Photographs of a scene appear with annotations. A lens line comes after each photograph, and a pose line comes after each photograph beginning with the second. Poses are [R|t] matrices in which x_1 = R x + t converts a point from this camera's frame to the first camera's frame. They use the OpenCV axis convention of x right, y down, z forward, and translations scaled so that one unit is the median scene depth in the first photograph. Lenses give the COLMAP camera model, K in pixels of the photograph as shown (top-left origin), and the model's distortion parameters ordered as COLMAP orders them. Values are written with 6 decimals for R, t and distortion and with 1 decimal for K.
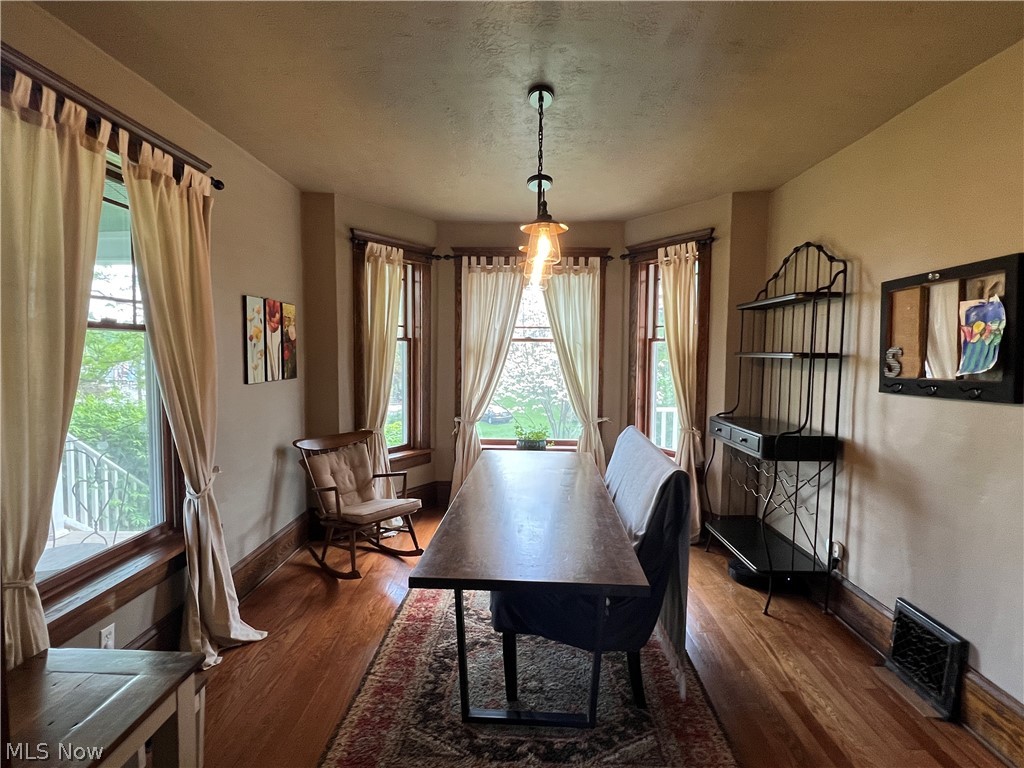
lens RADIAL K [[549.0, 0, 510.7], [0, 549.0, 388.4], [0, 0, 1]] dist [0.005700, -0.000354]
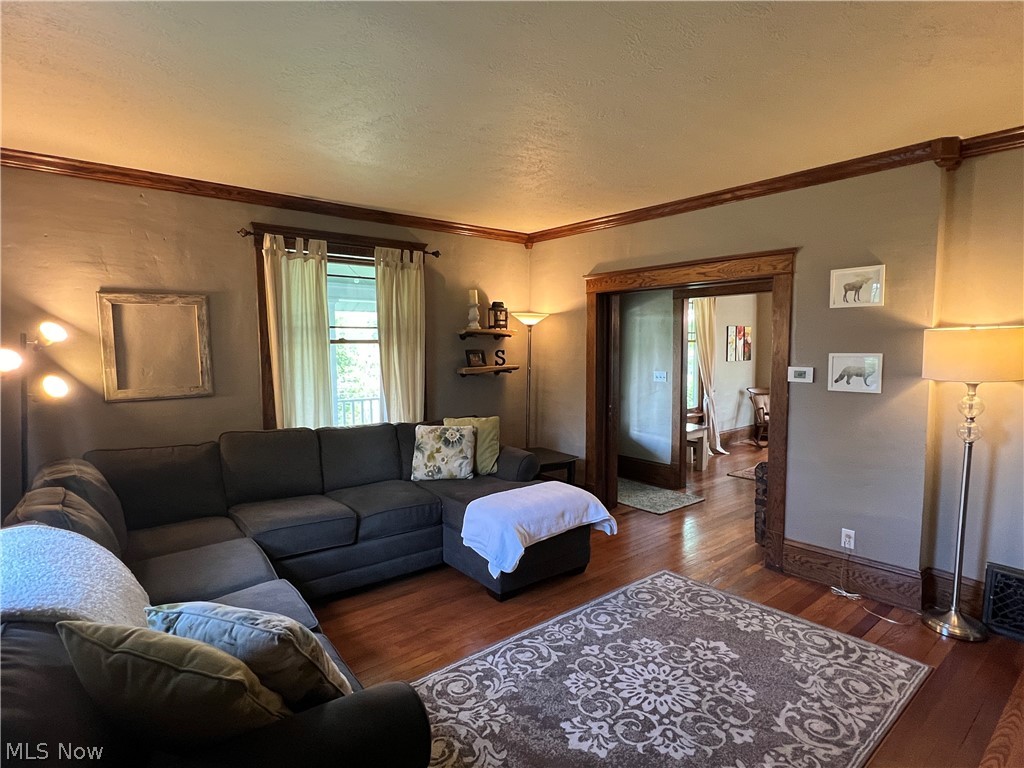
lens RADIAL K [[549.0, 0, 516.6], [0, 549.0, 378.3], [0, 0, 1]] dist [0.005700, -0.000354]
pose [[0.663266, 0.031018, -0.747741, 0.742446], [-0.040958, 0.999148, 0.005116, 0.093748], [0.747262, 0.027233, 0.663971, -1.349443]]
